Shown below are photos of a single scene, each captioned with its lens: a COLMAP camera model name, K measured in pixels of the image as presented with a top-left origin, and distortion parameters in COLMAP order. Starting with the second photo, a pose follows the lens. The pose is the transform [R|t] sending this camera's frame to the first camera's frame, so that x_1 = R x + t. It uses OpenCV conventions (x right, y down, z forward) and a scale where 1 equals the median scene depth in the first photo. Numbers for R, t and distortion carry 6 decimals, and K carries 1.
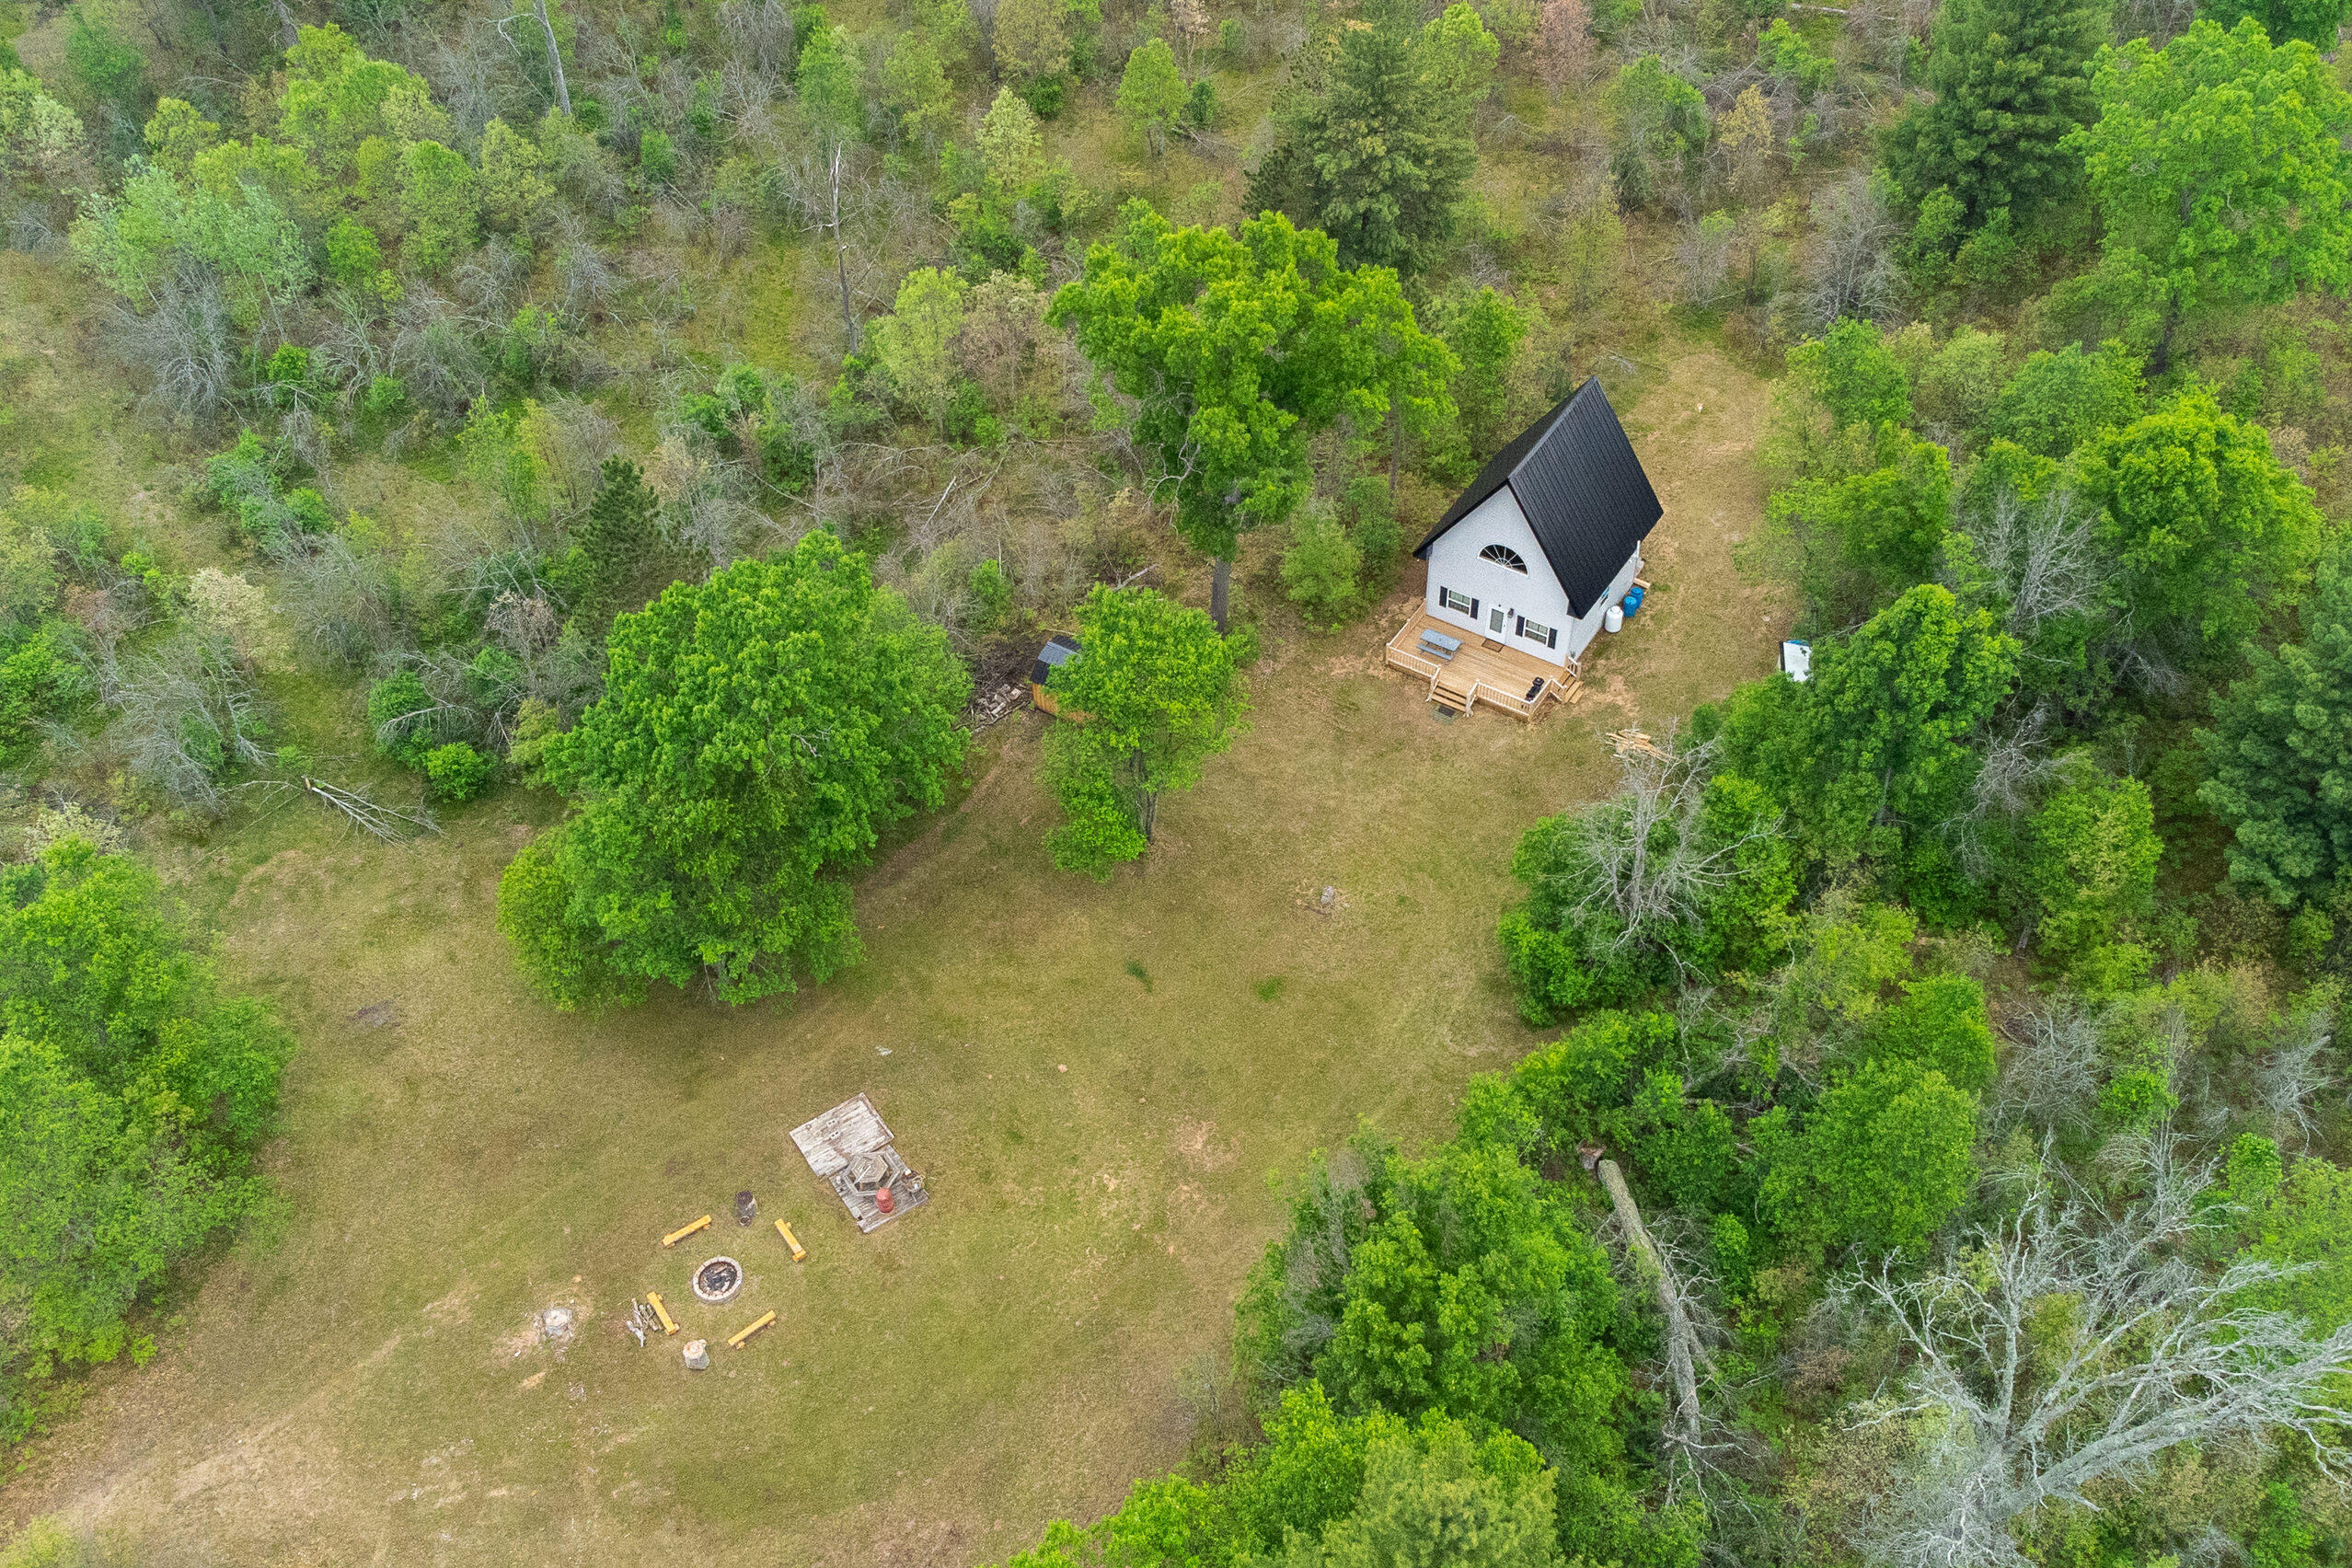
lens RADIAL K [[2137.6, 0, 1171.4], [0, 2137.6, 786.3], [0, 0, 1]] dist [0.037754, -0.006922]
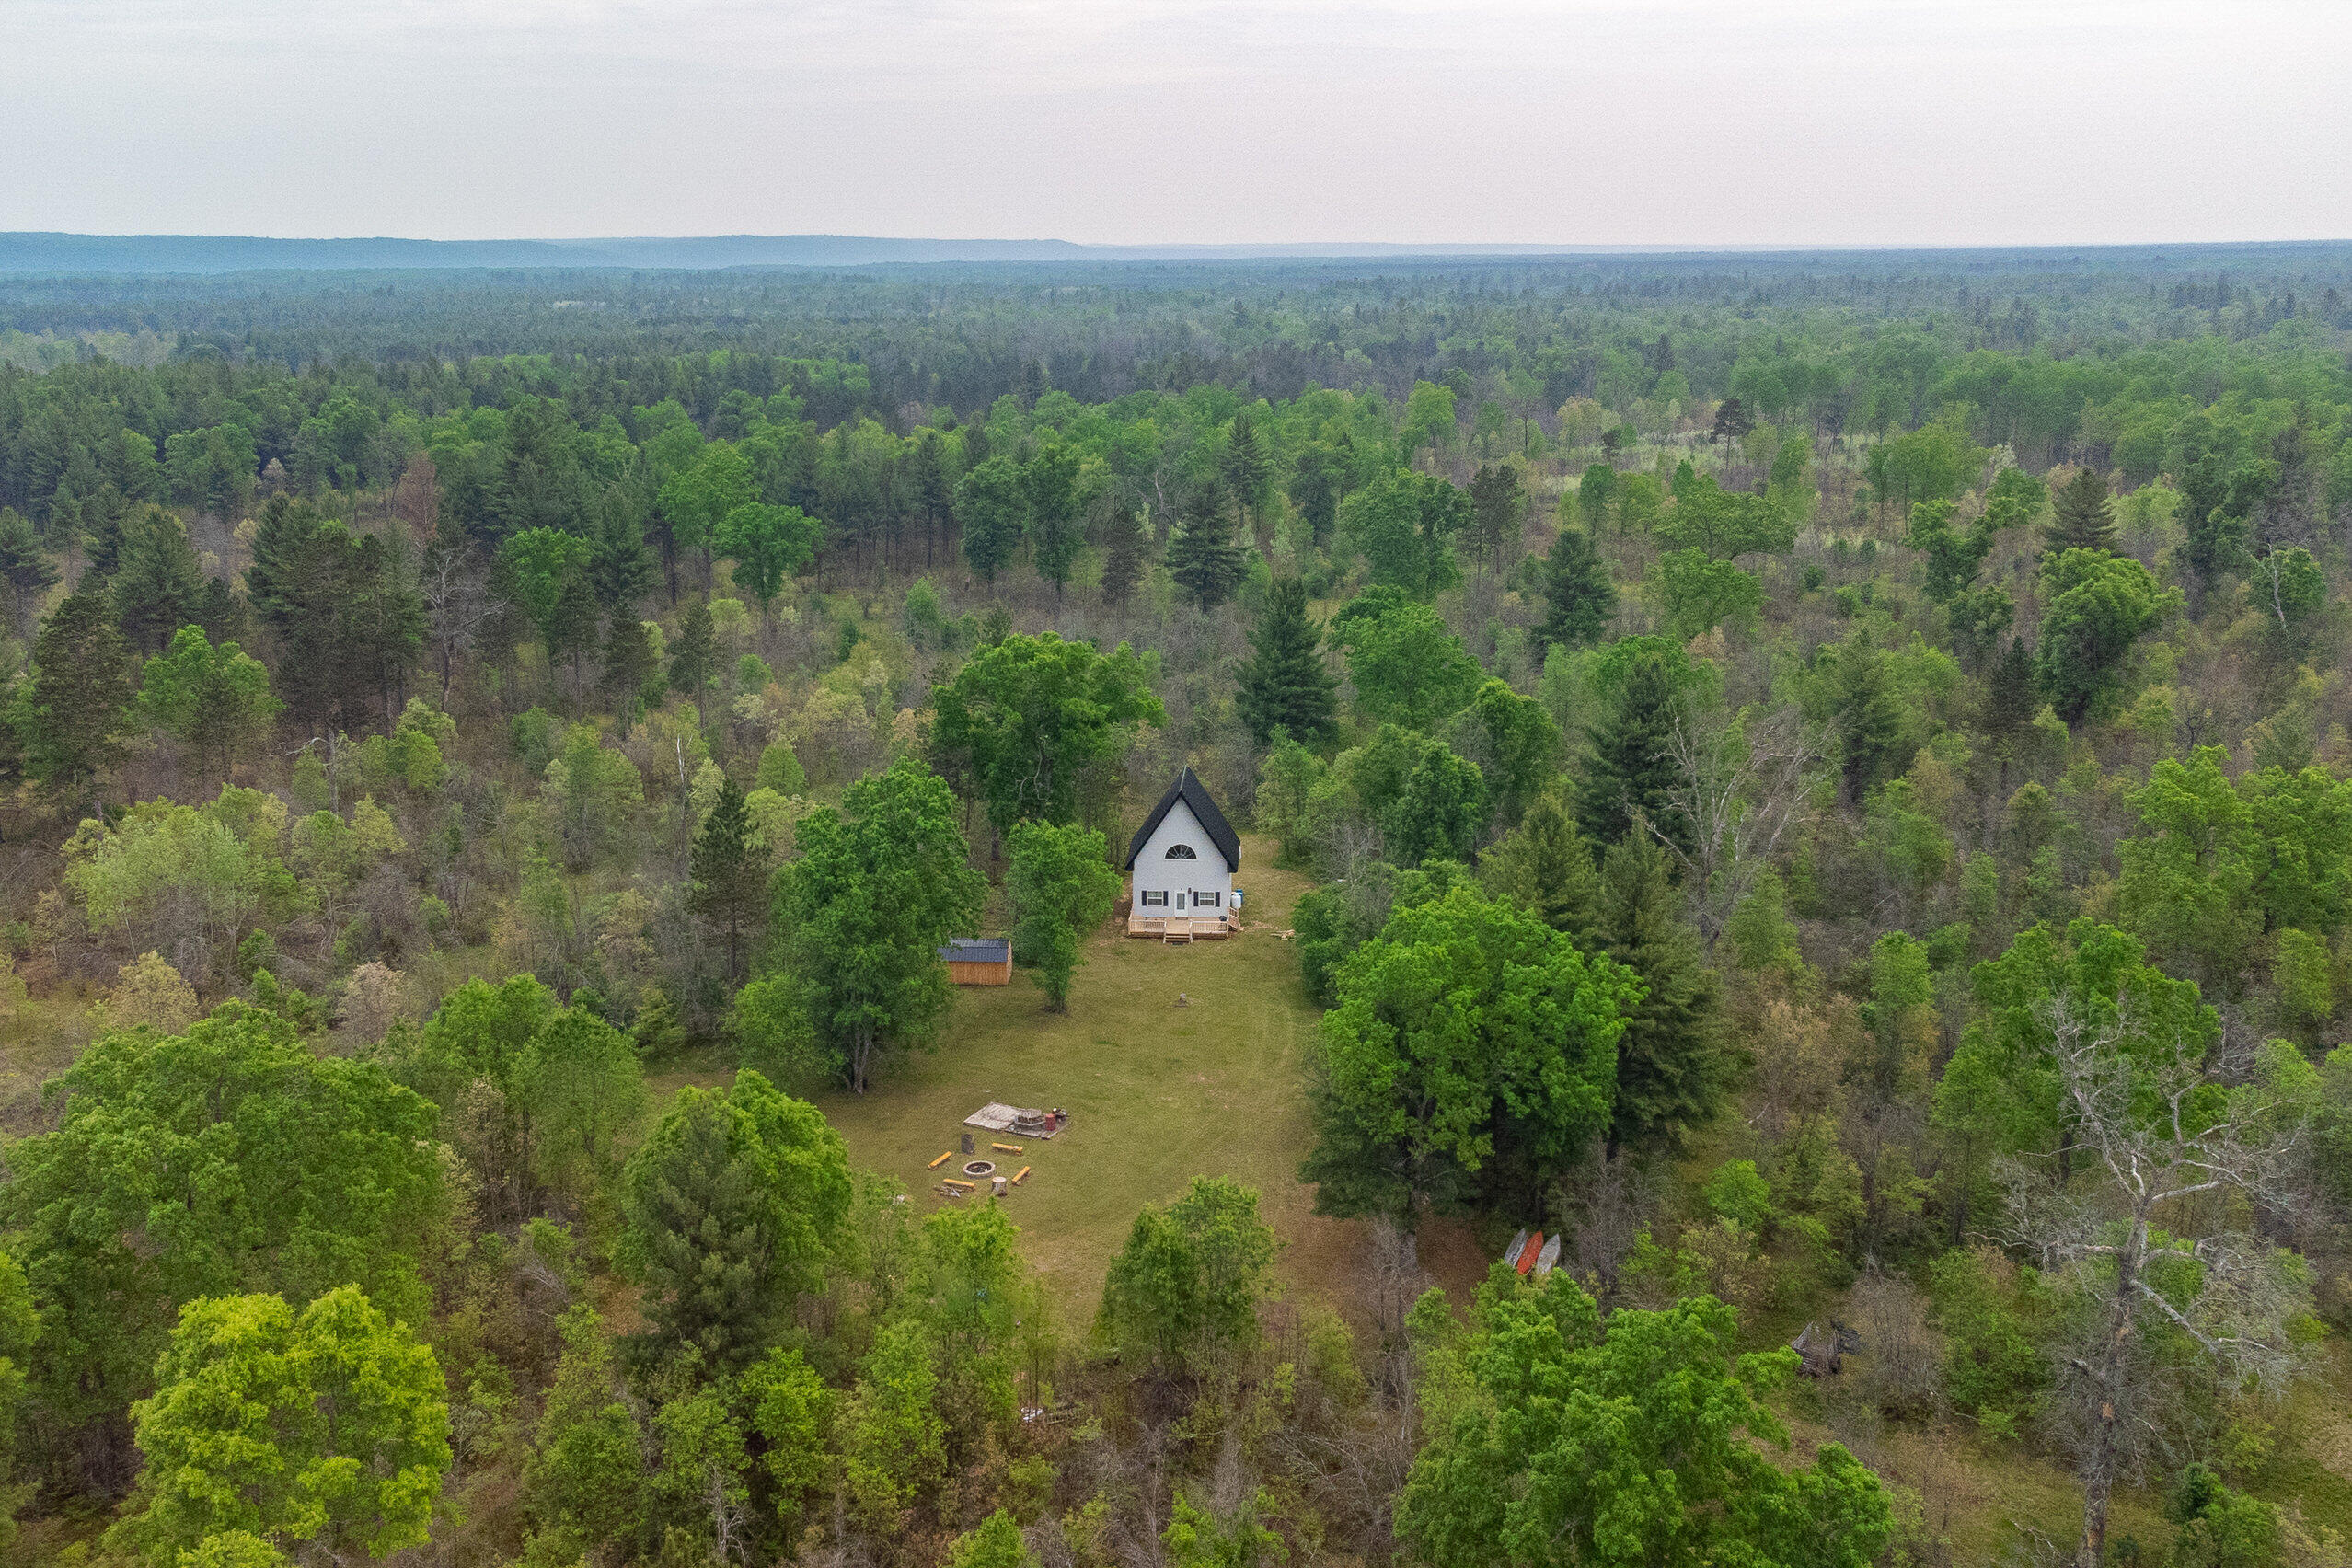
lens RADIAL K [[2043.5, 0, 1175.0], [0, 2043.5, 777.3], [0, 0, 1]] dist [0.057199, -0.072108]
pose [[0.869990, -0.093622, 0.484099, -0.685984], [0.342267, 0.821397, -0.456246, 0.636321], [-0.354923, 0.562621, 0.746651, -0.255022]]
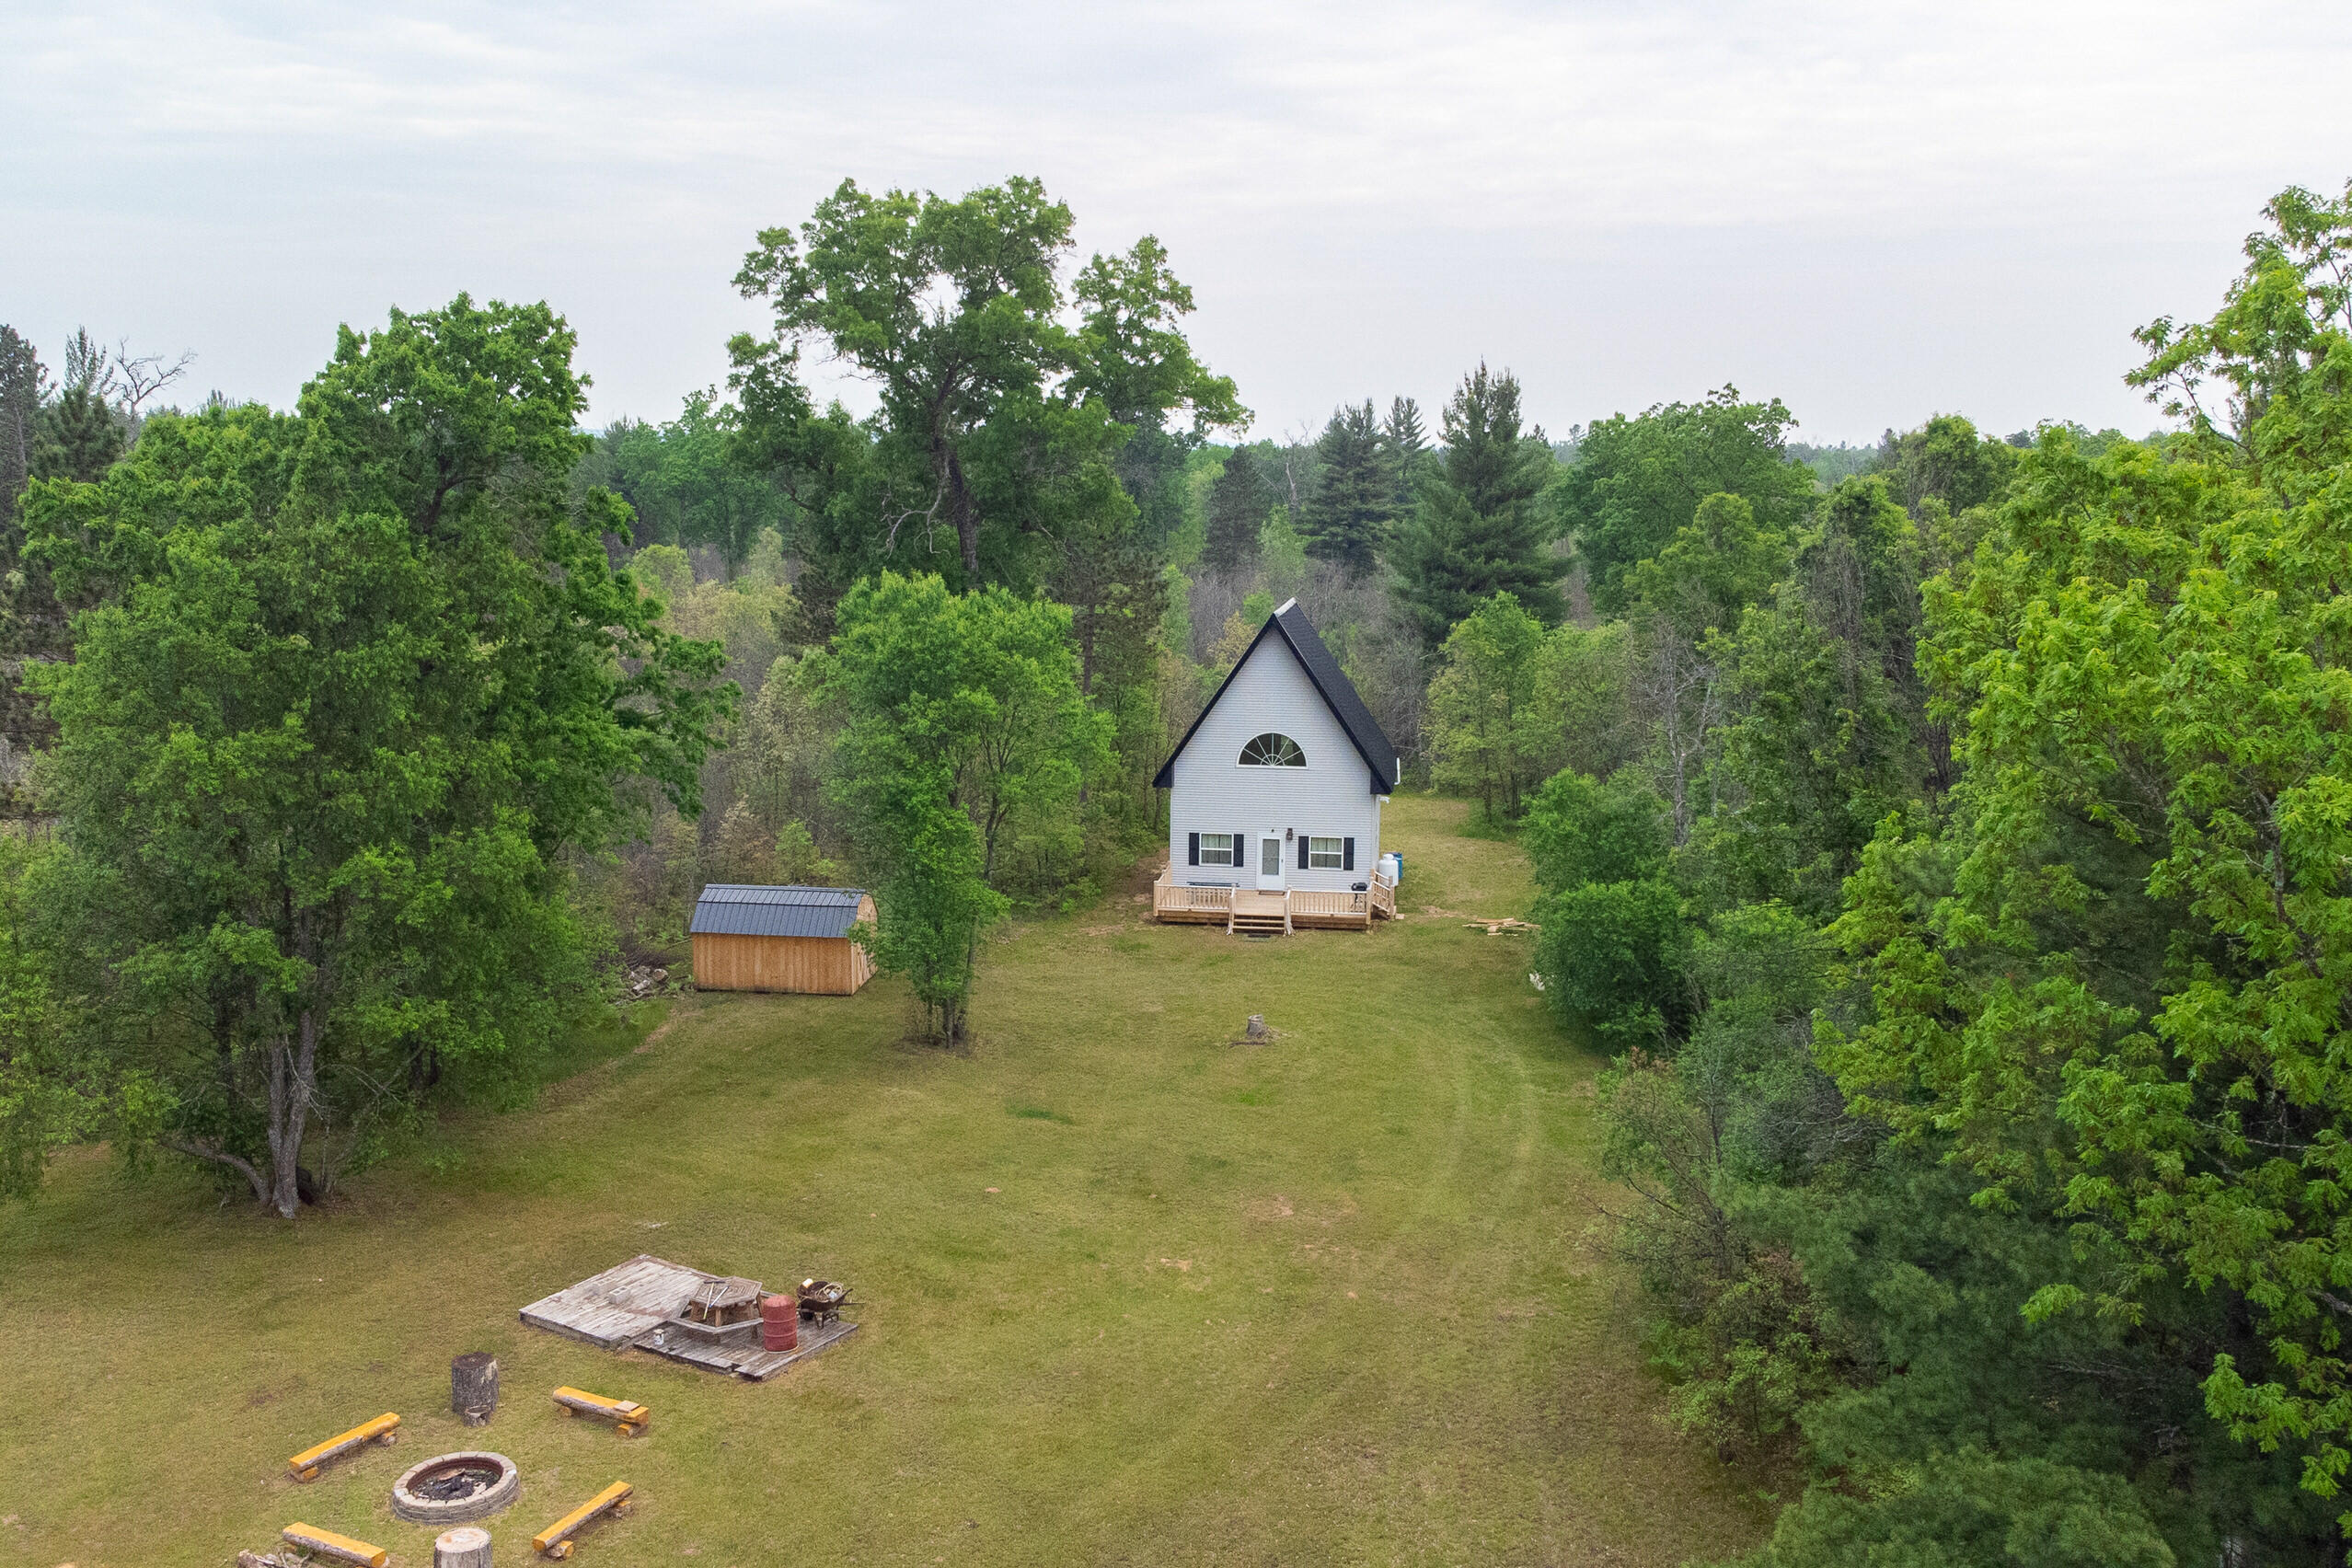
lens RADIAL K [[2085.5, 0, 1176.0], [0, 2085.5, 784.0], [0, 0, 1]] dist [0.040238, -0.012588]
pose [[0.903684, -0.033982, 0.426849, -0.228837], [0.288682, 0.784590, -0.548708, 0.349406], [-0.316255, 0.619082, 0.718832, 0.512985]]
